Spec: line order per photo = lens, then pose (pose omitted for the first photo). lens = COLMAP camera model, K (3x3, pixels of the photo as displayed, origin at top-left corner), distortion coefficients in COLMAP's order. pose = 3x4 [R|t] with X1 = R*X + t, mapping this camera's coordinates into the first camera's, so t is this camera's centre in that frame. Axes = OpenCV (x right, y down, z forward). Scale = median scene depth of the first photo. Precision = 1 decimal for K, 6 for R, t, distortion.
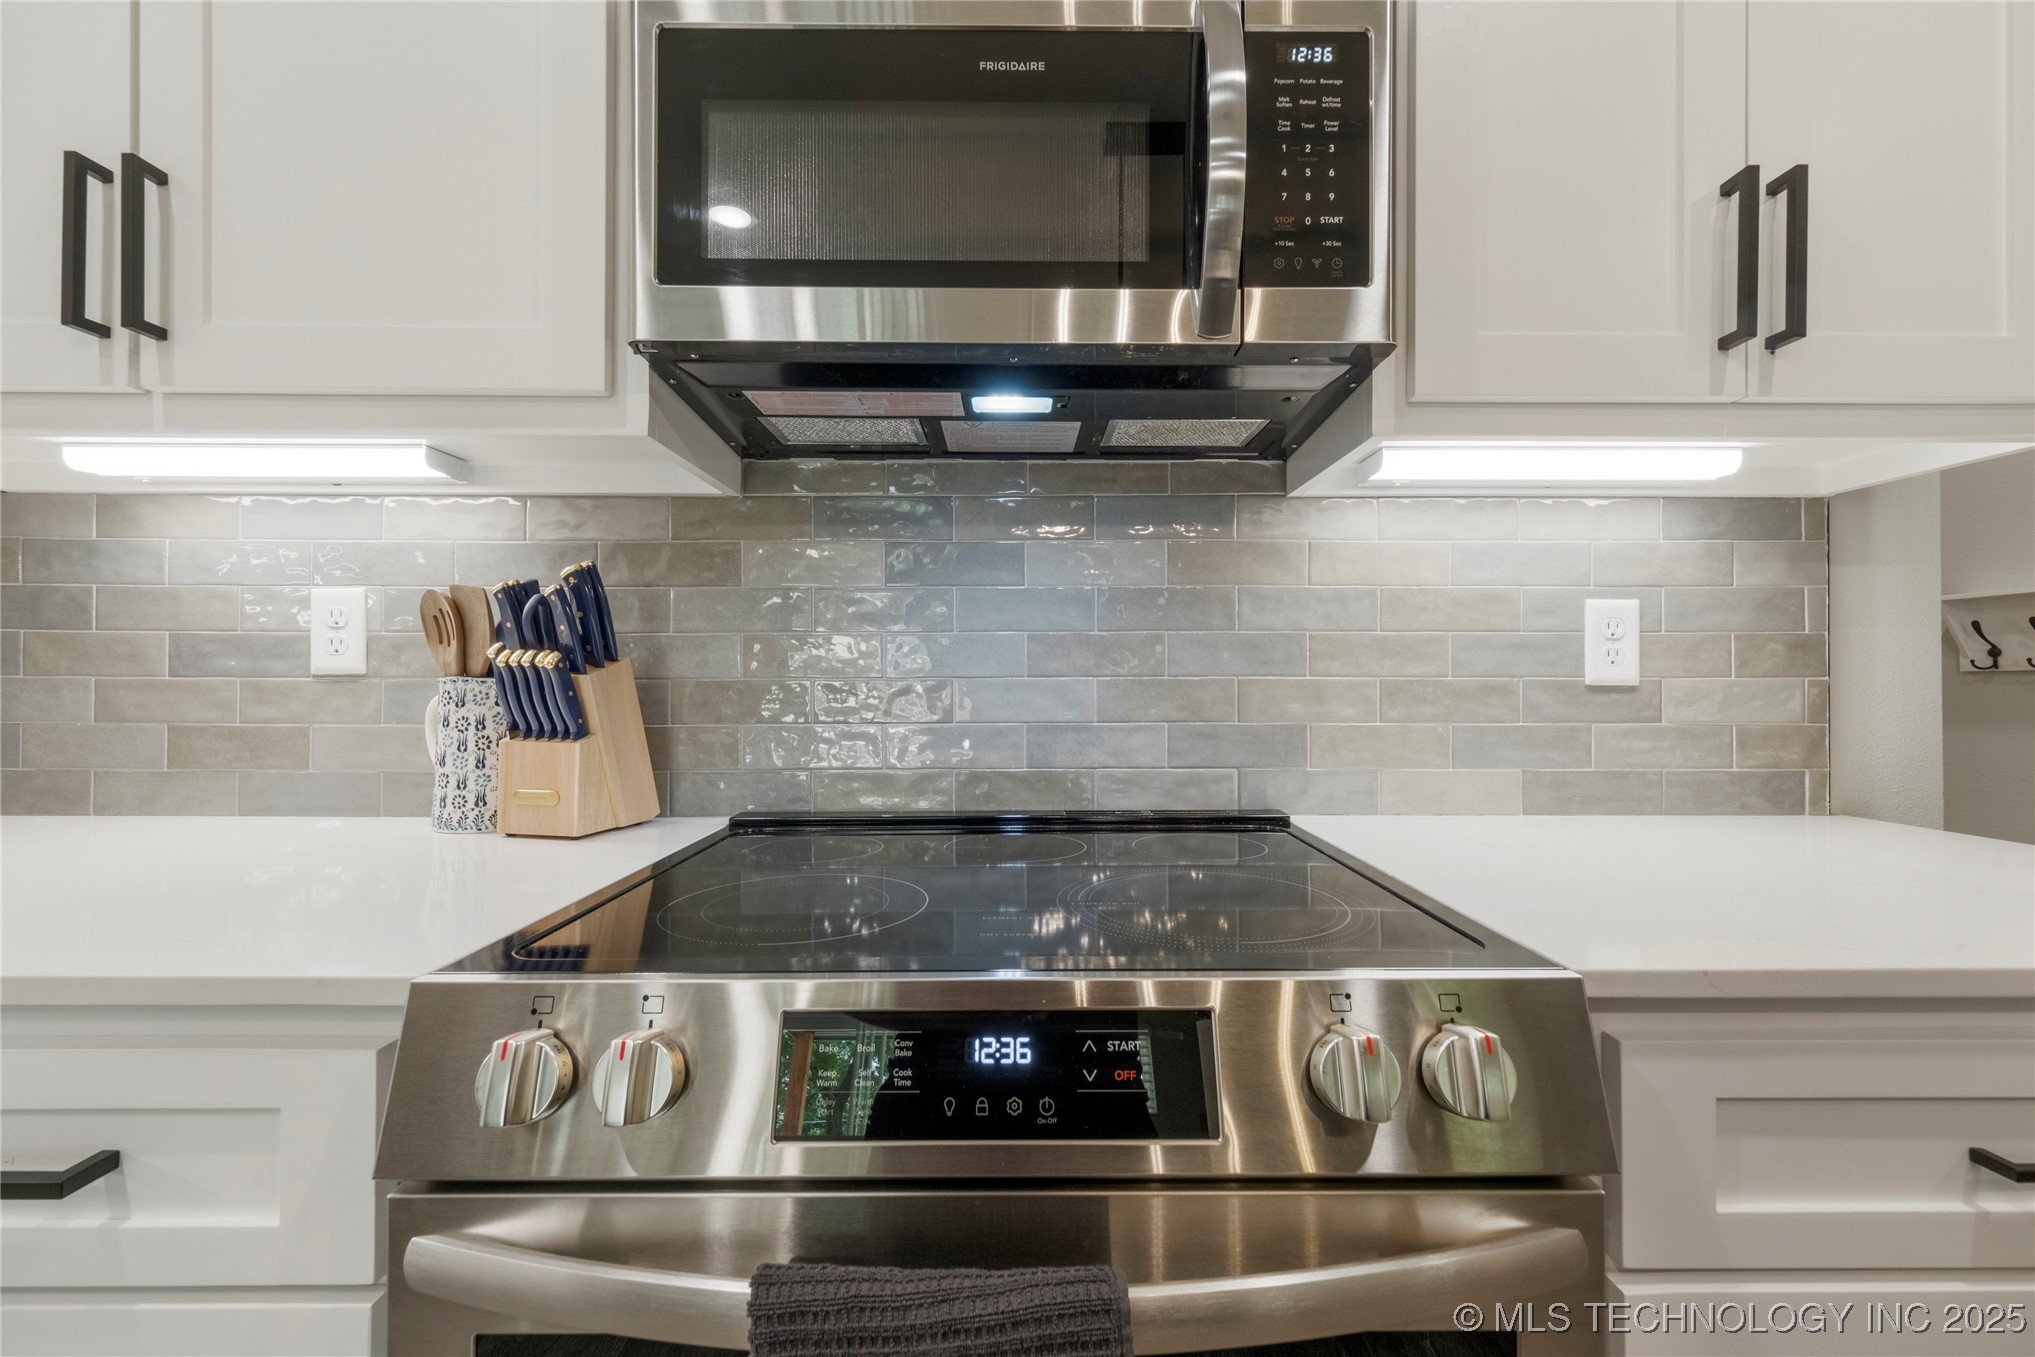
lens RADIAL K [[853.7, 0, 1022.0], [0, 853.7, 672.2], [0, 0, 1]] dist [0.003923, -0.000606]
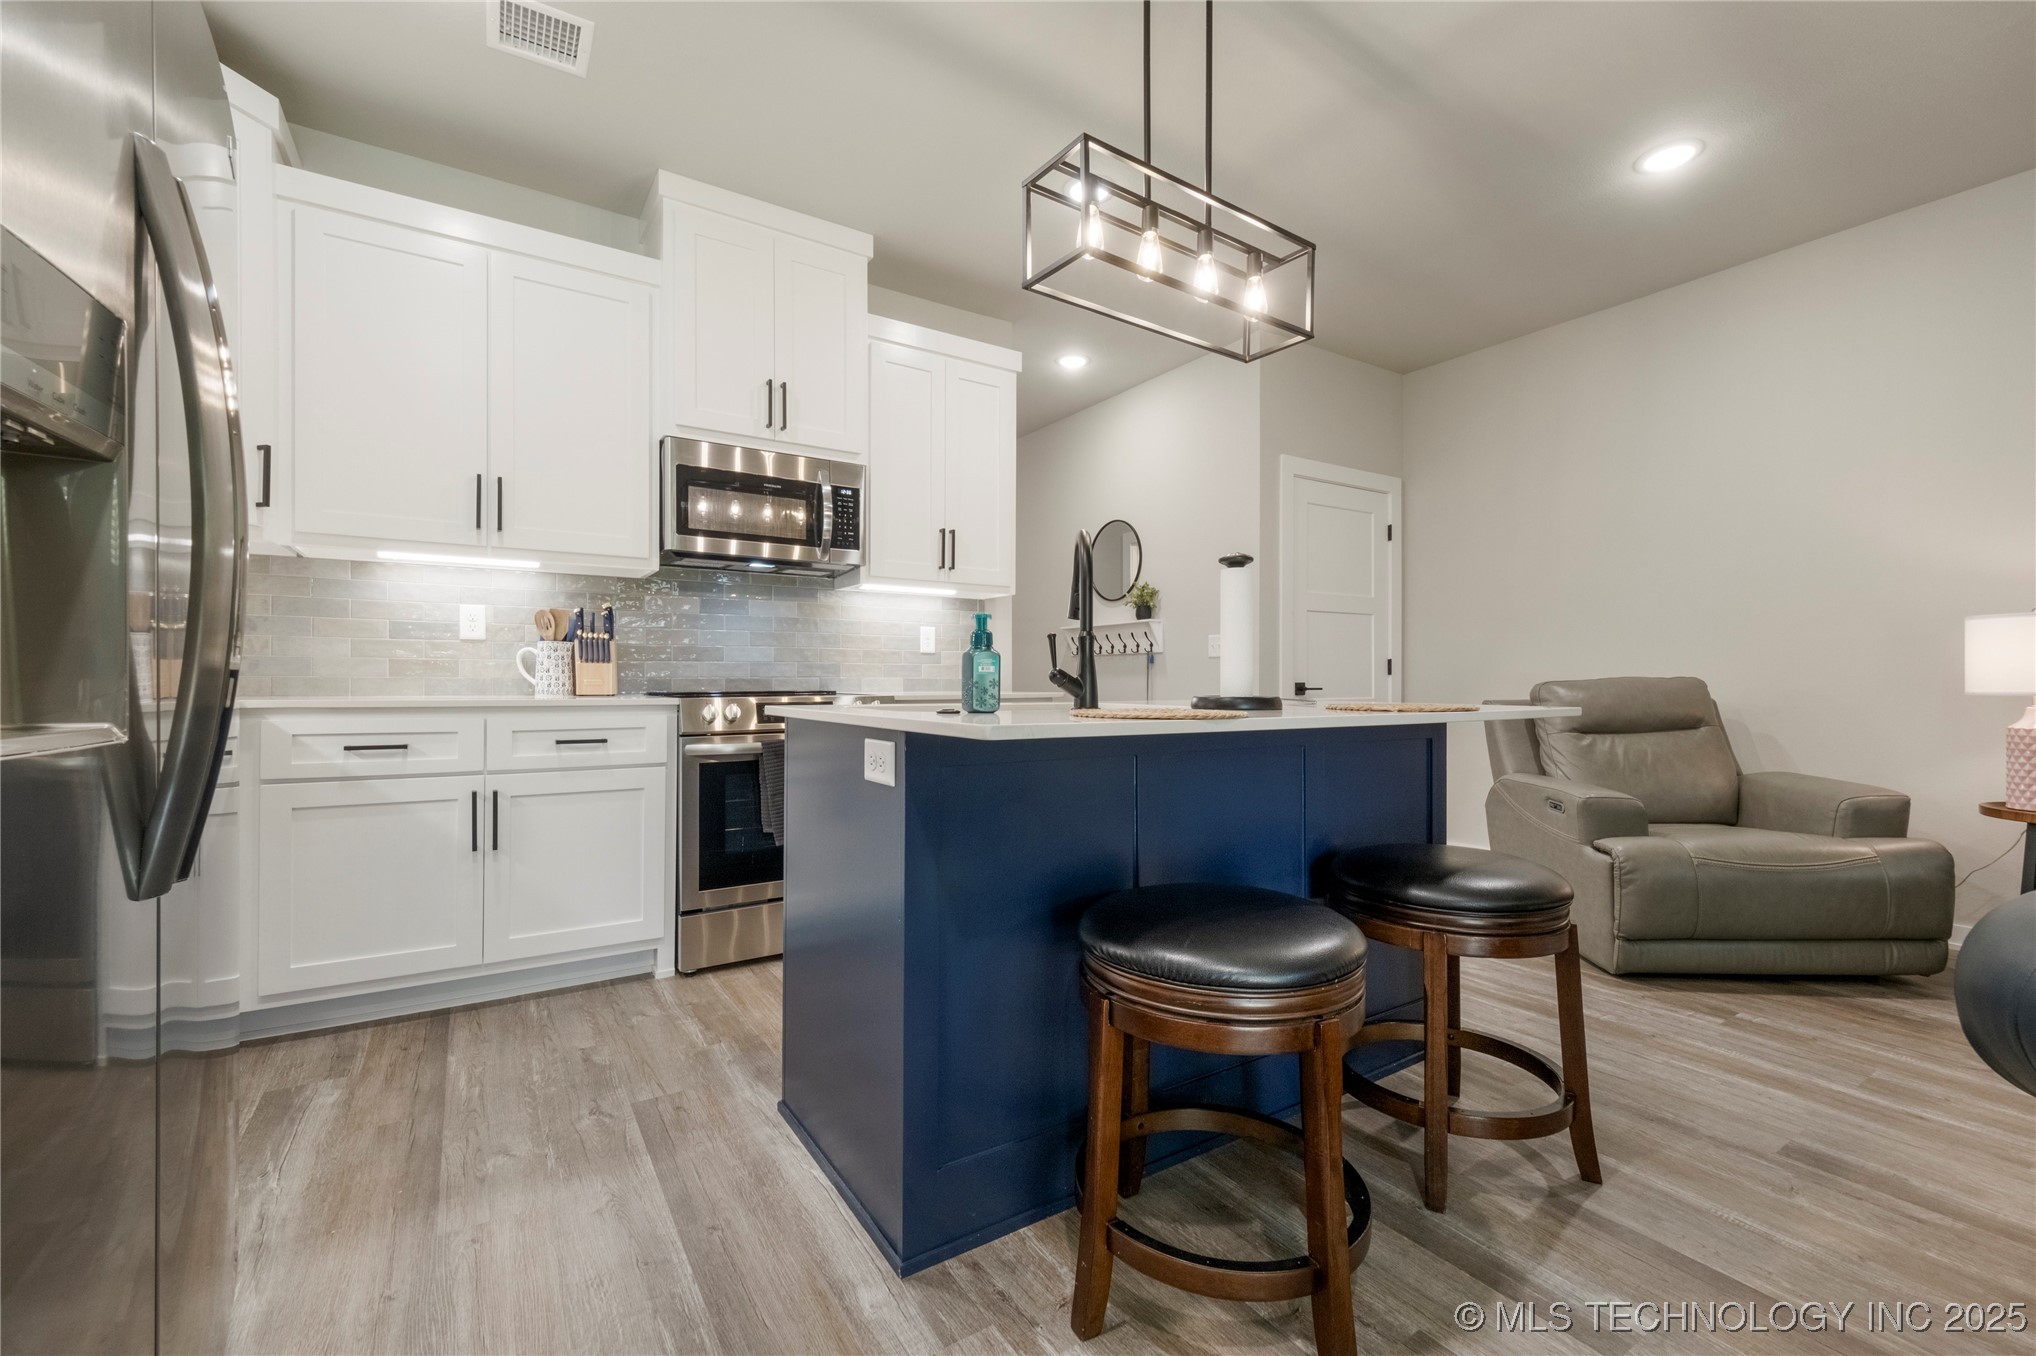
lens RADIAL K [[854.1, 0, 1022.5], [0, 854.1, 671.7], [0, 0, 1]] dist [0.003923, -0.000606]
pose [[0.841069, 0.005707, 0.540898, -0.889317], [-0.006100, 0.999981, -0.001066, 0.100791], [-0.540893, -0.002403, 0.841088, -2.222779]]
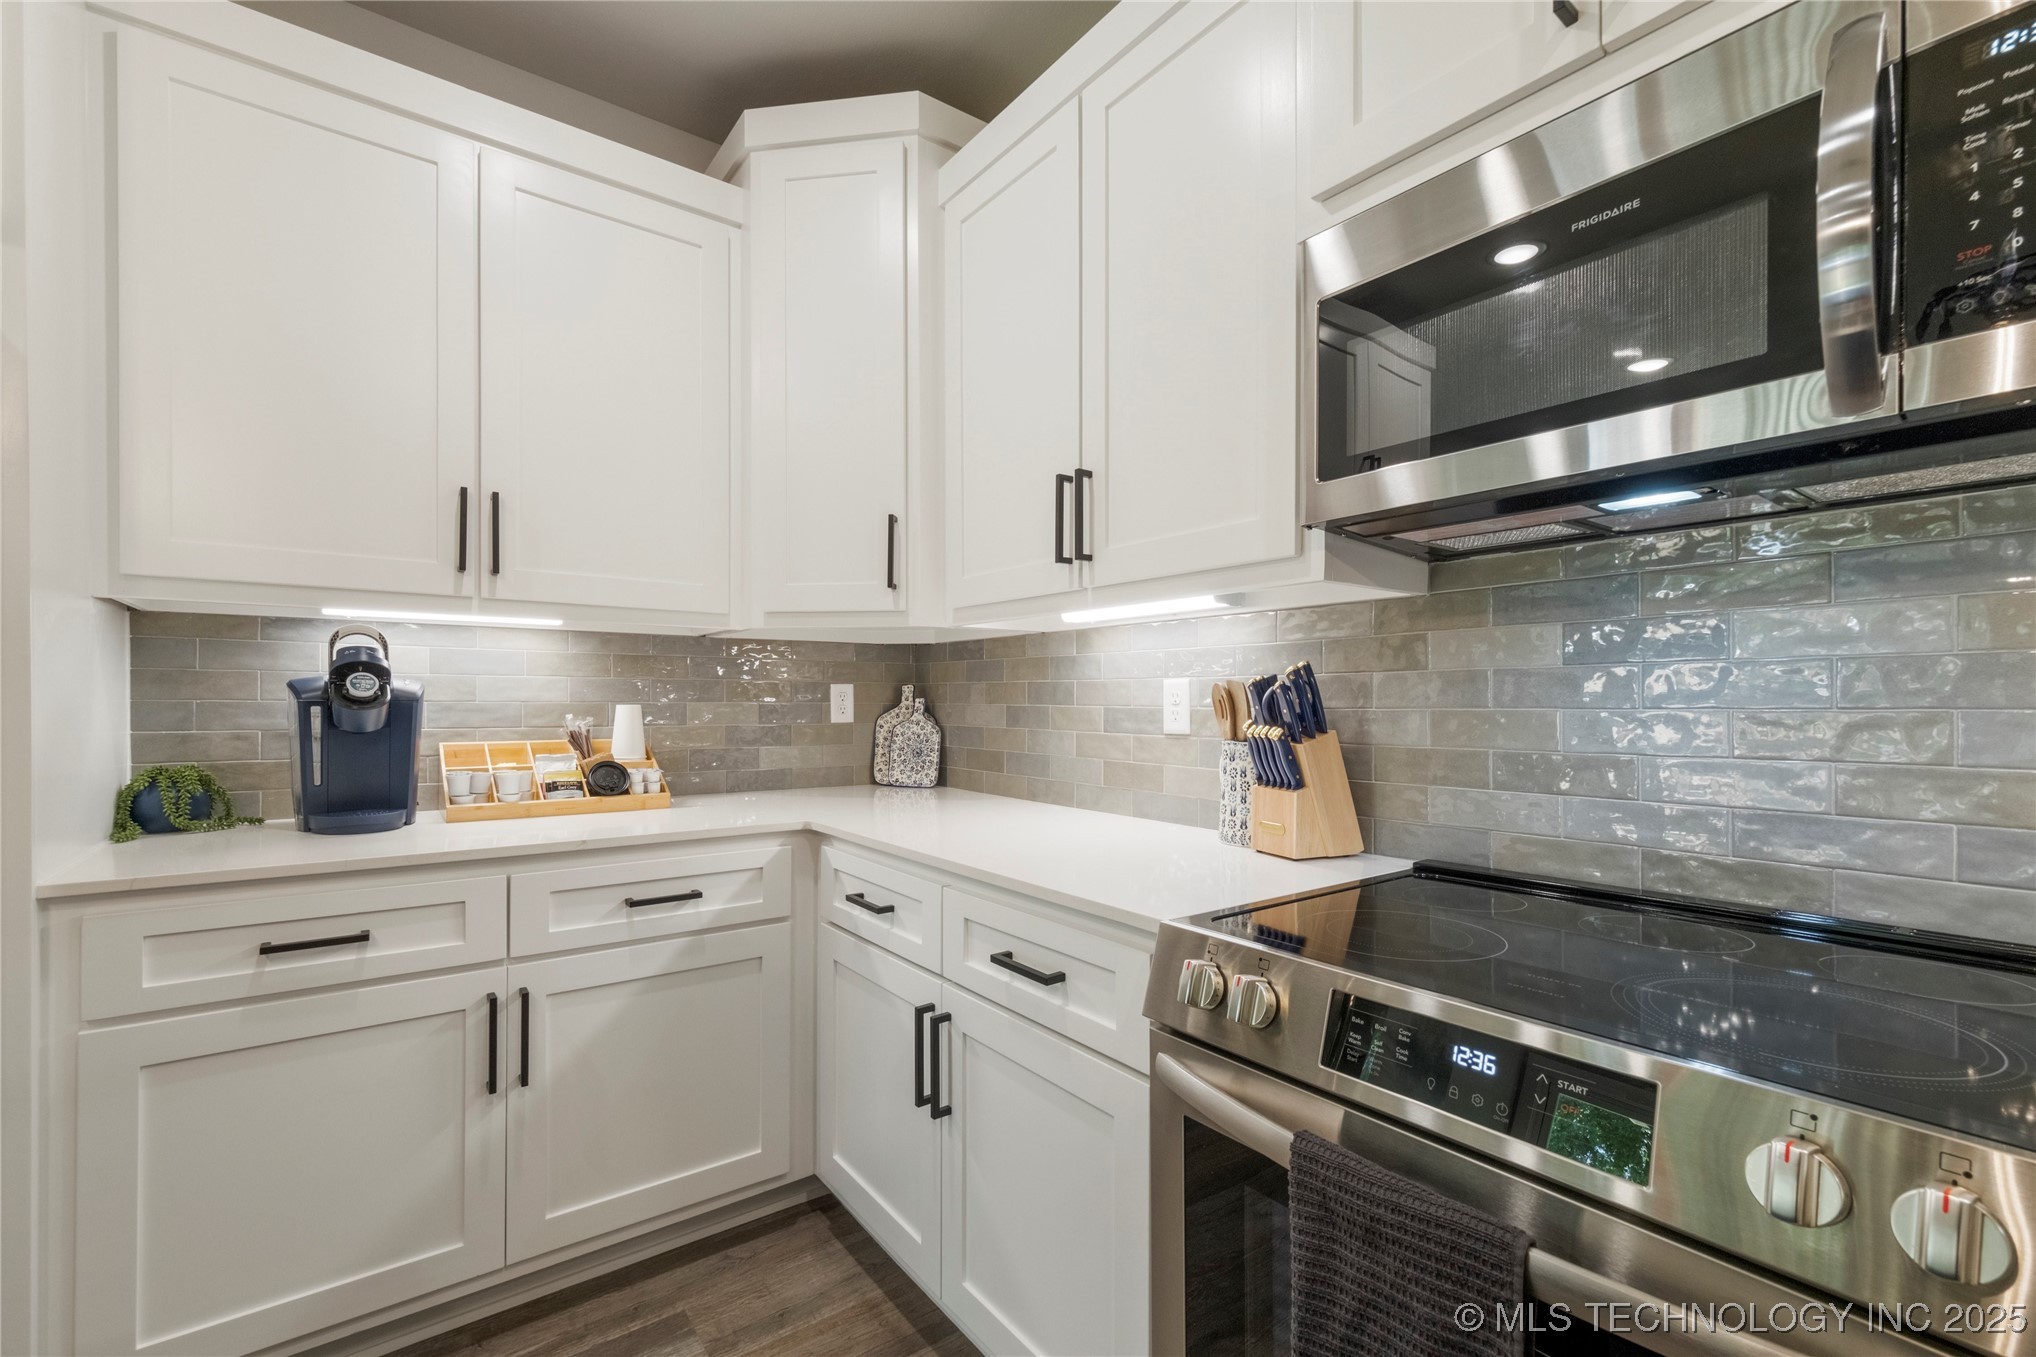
lens RADIAL K [[864.5, 0, 1009.3], [0, 864.5, 701.9], [0, 0, 1]] dist [0.001929, -0.000610]
pose [[0.595029, 0.000508, -0.803704, 0.331459], [0.006912, 0.999960, 0.005749, -0.074936], [0.803674, -0.008976, 0.595002, -0.217555]]
